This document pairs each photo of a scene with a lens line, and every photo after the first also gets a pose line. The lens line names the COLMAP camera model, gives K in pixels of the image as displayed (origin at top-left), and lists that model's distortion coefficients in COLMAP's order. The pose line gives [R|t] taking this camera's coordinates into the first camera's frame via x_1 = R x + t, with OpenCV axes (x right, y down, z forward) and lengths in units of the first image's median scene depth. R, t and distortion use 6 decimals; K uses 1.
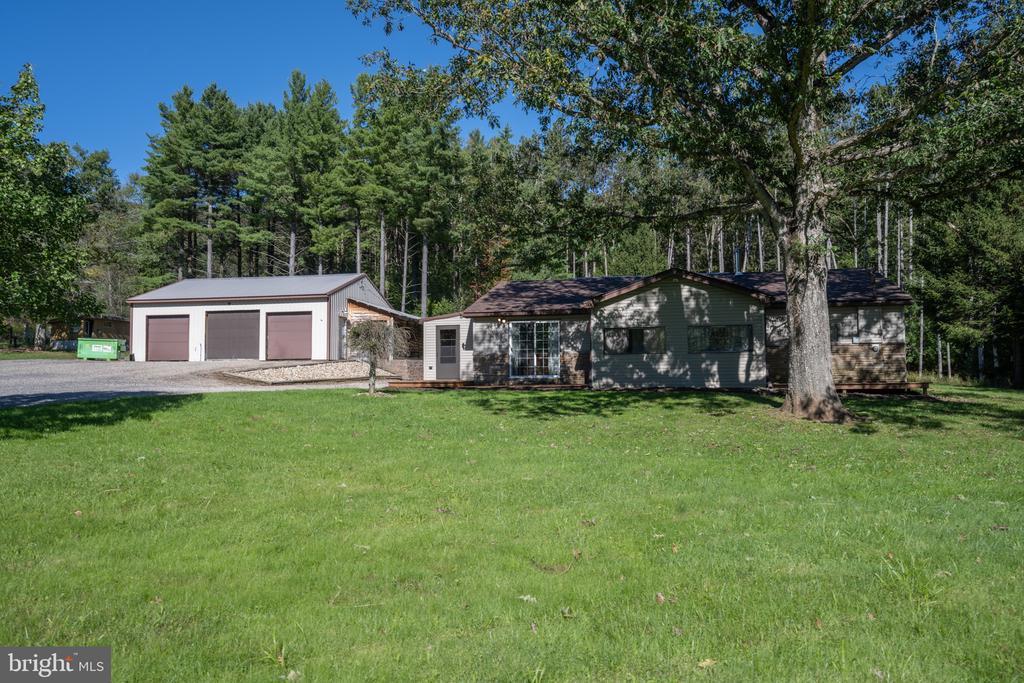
lens RADIAL K [[753.2, 0, 512.0], [0, 753.2, 341.5], [0, 0, 1]] dist [-0.003260, -0.001051]
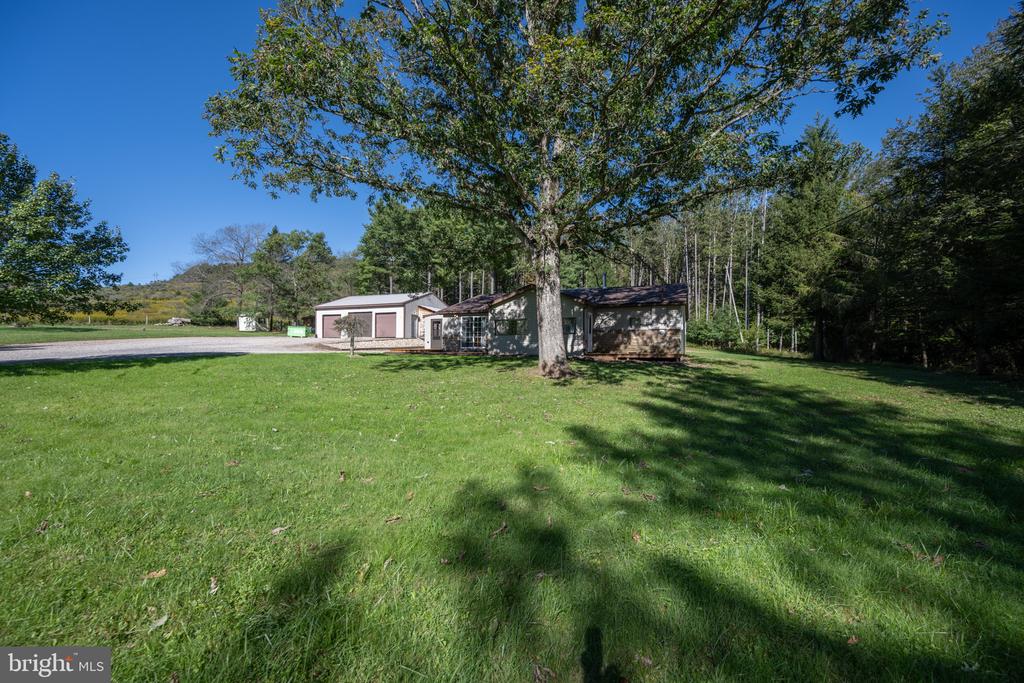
lens RADIAL K [[396.2, 0, 512.0], [0, 396.2, 341.5], [0, 0, 1]] dist [0.000845, 0.000061]
pose [[0.983307, 0.009139, -0.181724, 0.321202], [-0.003753, 0.999544, 0.029961, 0.004014], [0.181915, -0.028778, 0.982893, 0.113107]]
